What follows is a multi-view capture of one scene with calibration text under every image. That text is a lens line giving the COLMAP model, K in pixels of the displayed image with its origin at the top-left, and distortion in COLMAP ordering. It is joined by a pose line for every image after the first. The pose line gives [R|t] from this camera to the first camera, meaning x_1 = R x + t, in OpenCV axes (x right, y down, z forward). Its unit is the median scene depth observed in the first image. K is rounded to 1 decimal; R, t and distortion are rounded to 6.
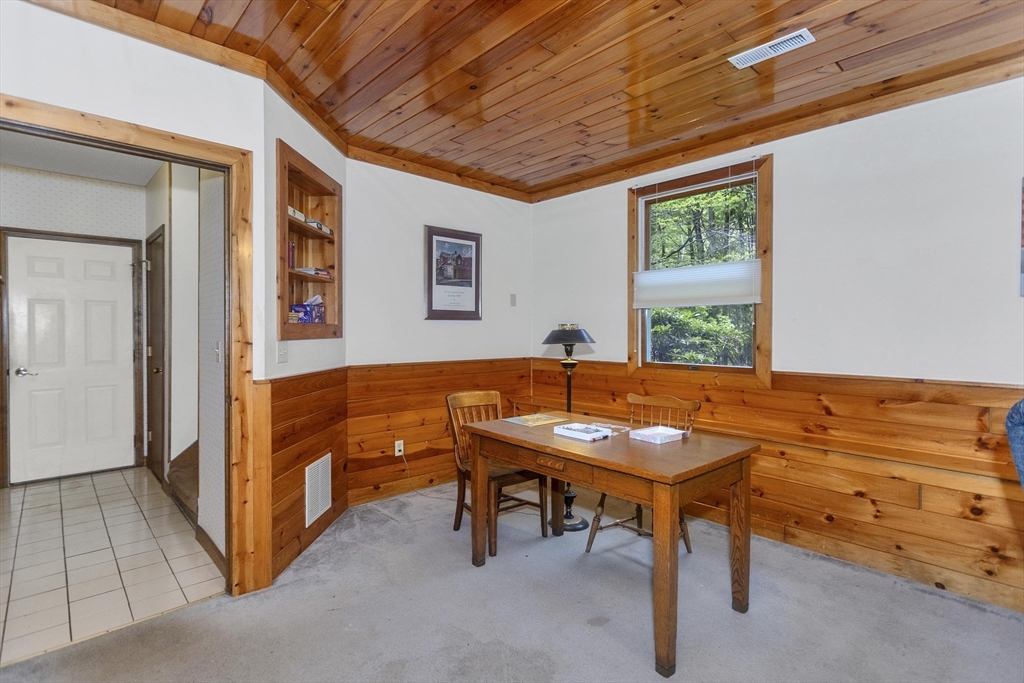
lens RADIAL K [[494.5, 0, 508.8], [0, 494.5, 334.1], [0, 0, 1]] dist [-0.001751, 0.006251]
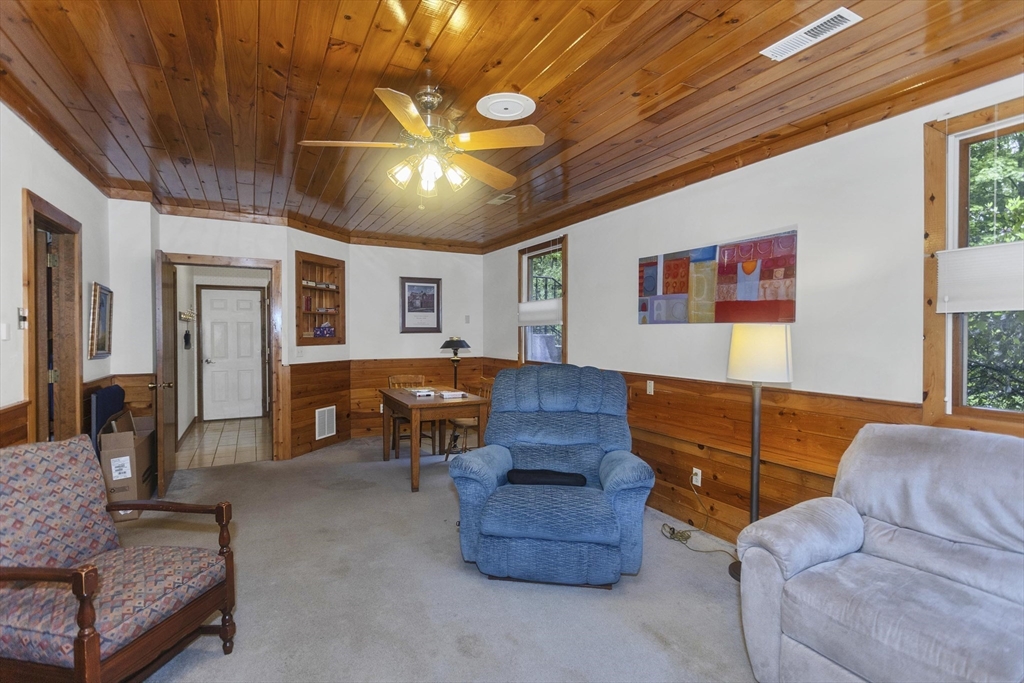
lens RADIAL K [[494.5, 0, 513.0], [0, 494.5, 339.2], [0, 0, 1]] dist [-0.001751, 0.006251]
pose [[0.965138, 0.001815, -0.261735, 0.707128], [-0.000284, 0.999983, 0.005886, -0.021331], [0.261741, -0.005606, 0.965122, -0.572006]]
